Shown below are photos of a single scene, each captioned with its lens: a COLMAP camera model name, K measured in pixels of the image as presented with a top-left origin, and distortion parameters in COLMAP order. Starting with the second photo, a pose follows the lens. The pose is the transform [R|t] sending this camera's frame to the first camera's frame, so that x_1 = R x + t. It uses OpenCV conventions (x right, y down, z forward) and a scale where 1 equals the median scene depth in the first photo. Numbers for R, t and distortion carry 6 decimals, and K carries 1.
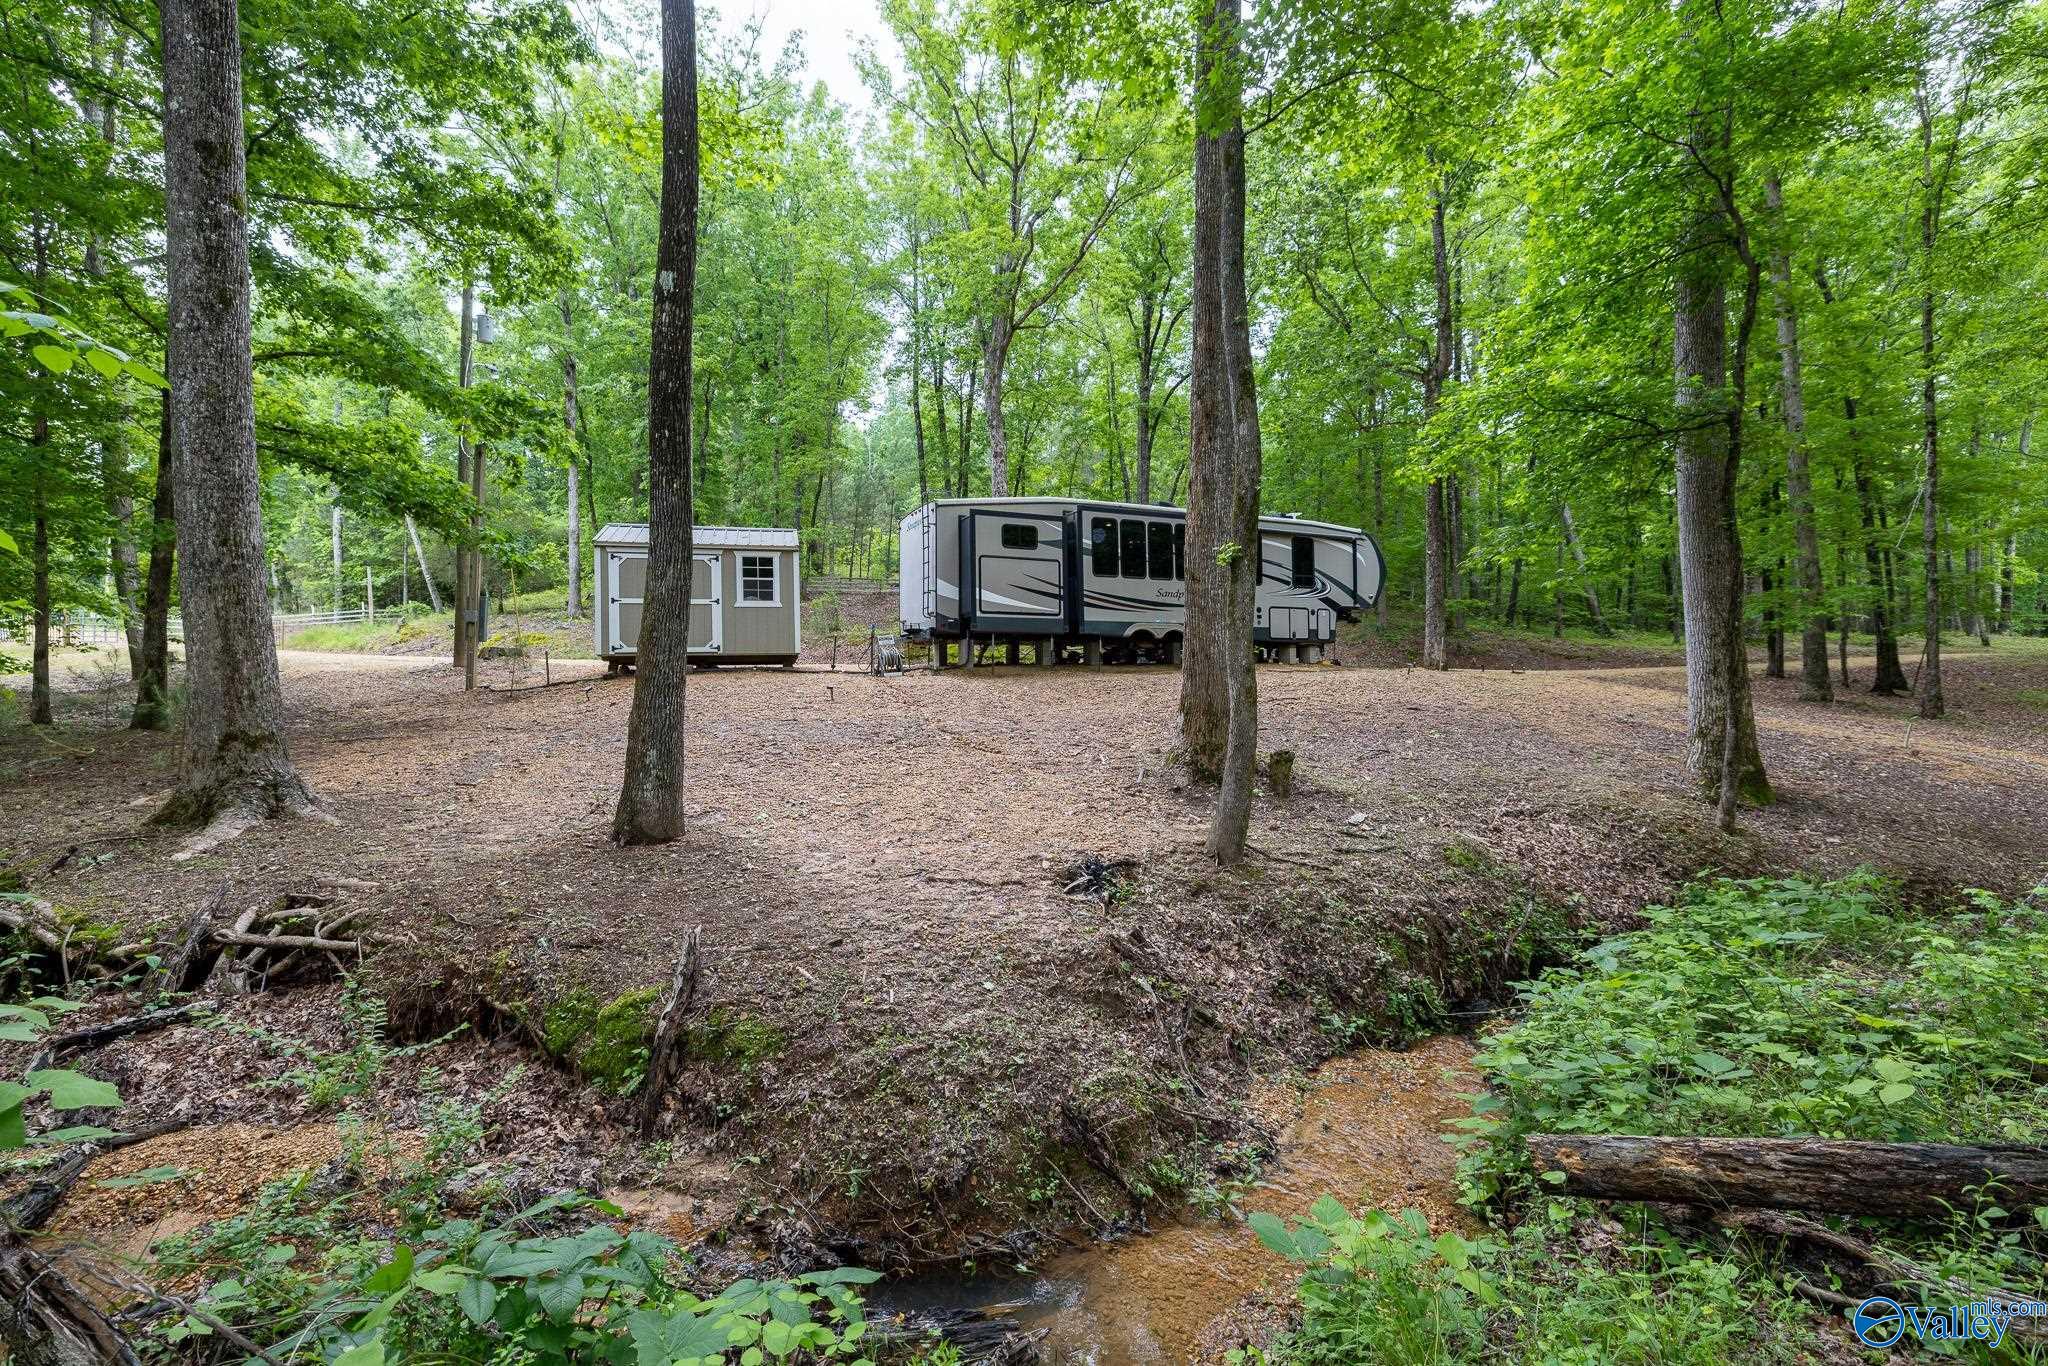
lens RADIAL K [[865.4, 0, 1015.6], [0, 865.4, 670.8], [0, 0, 1]] dist [0.009408, -0.001864]
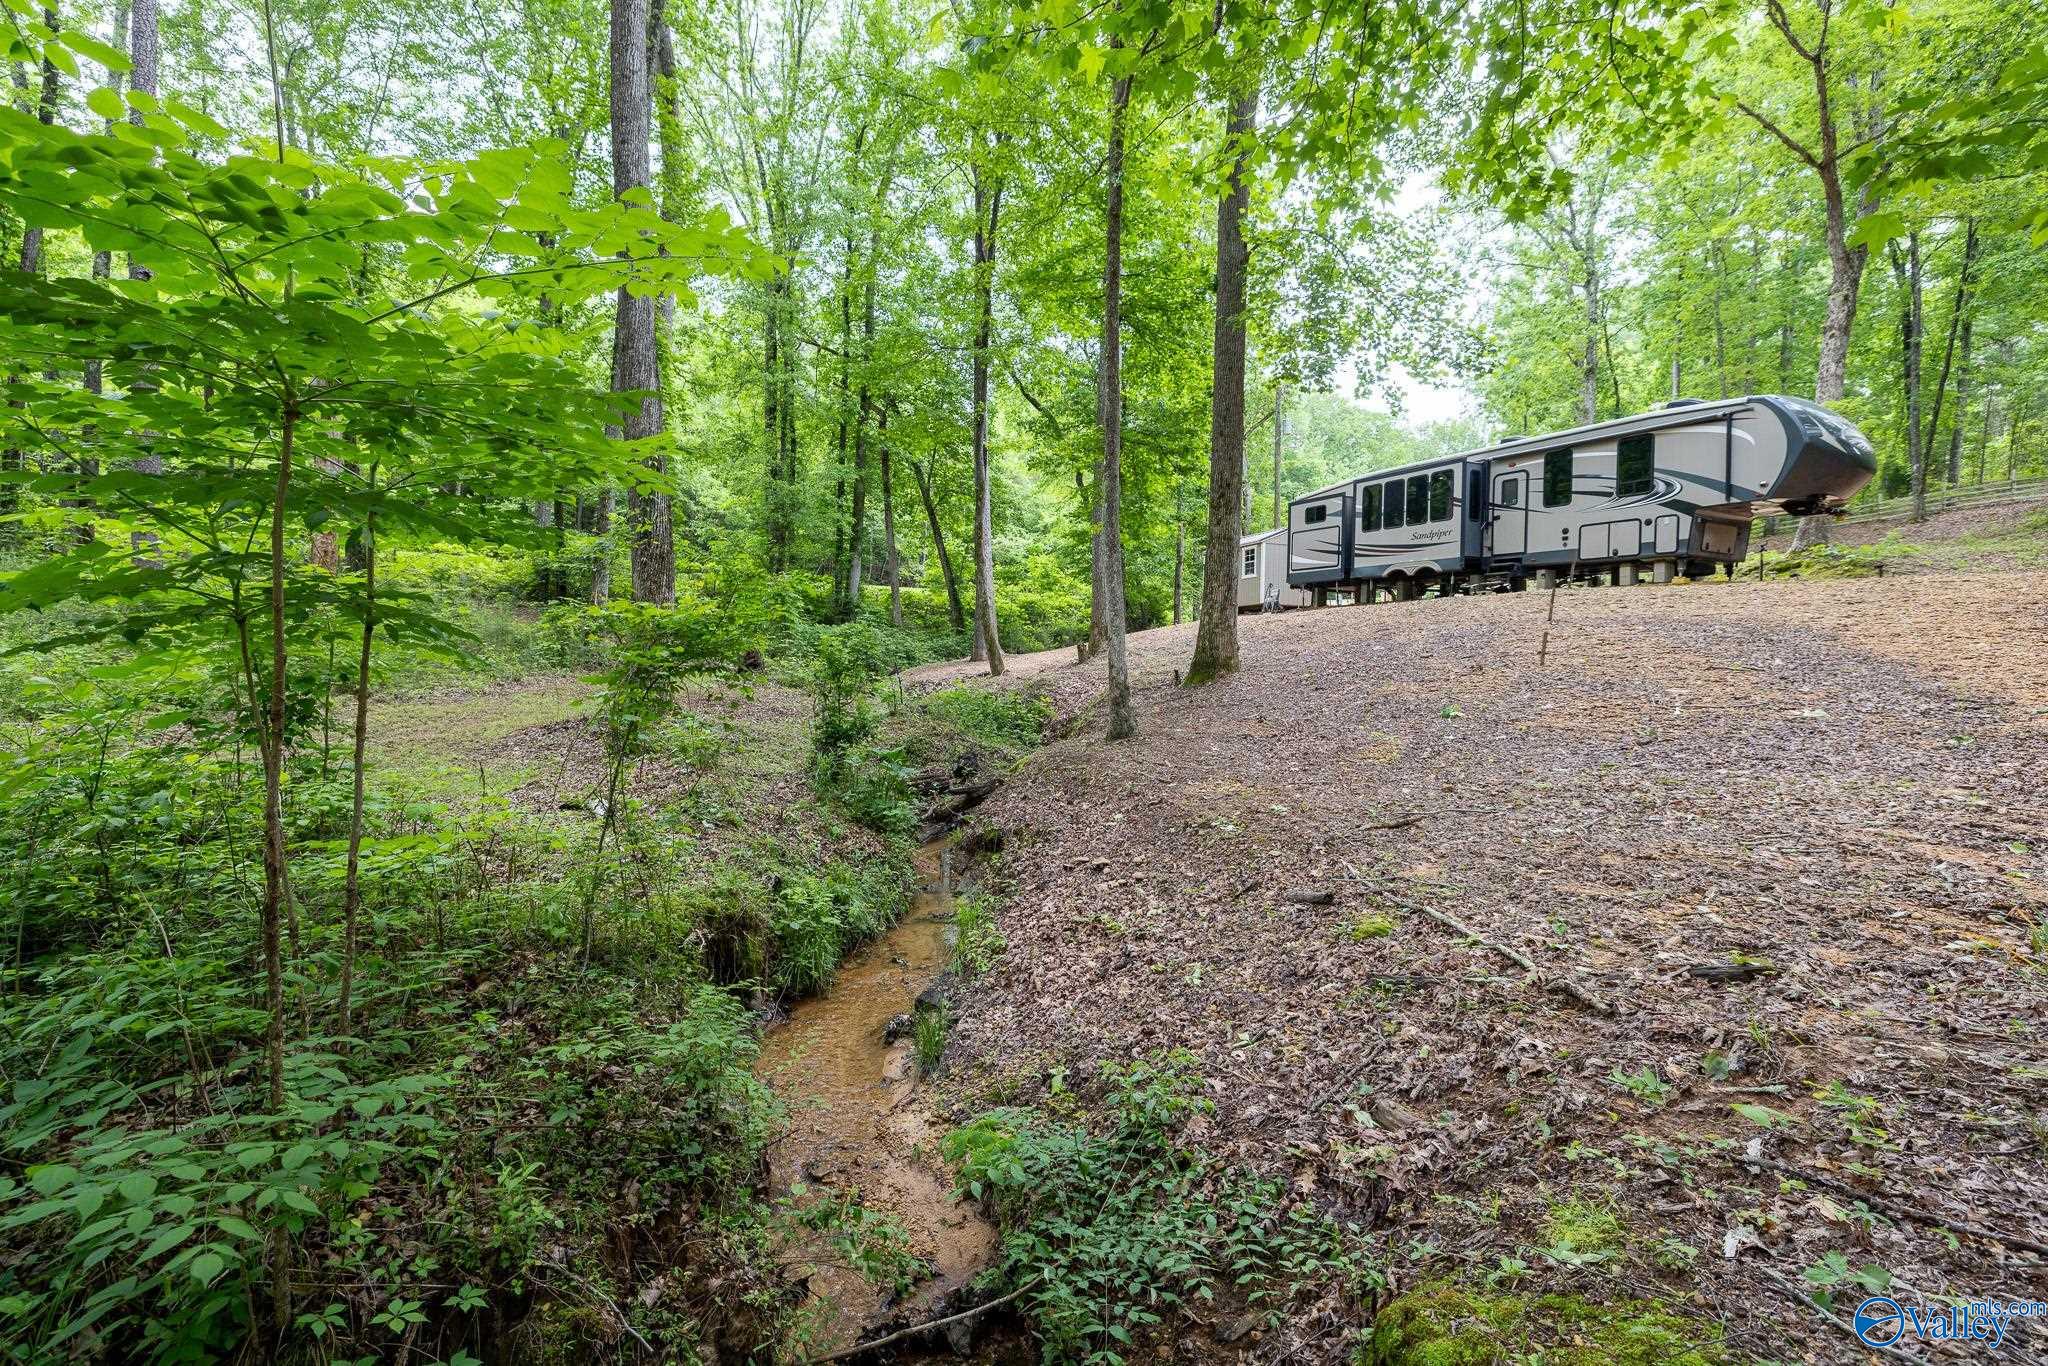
lens RADIAL K [[865.4, 0, 1024.4], [0, 865.4, 679.8], [0, 0, 1]] dist [0.009408, -0.001864]
pose [[0.058137, 0.042489, -0.997404, 1.288625], [0.009138, 0.999029, 0.043090, 0.048319], [0.998267, -0.011620, 0.057693, 0.384991]]
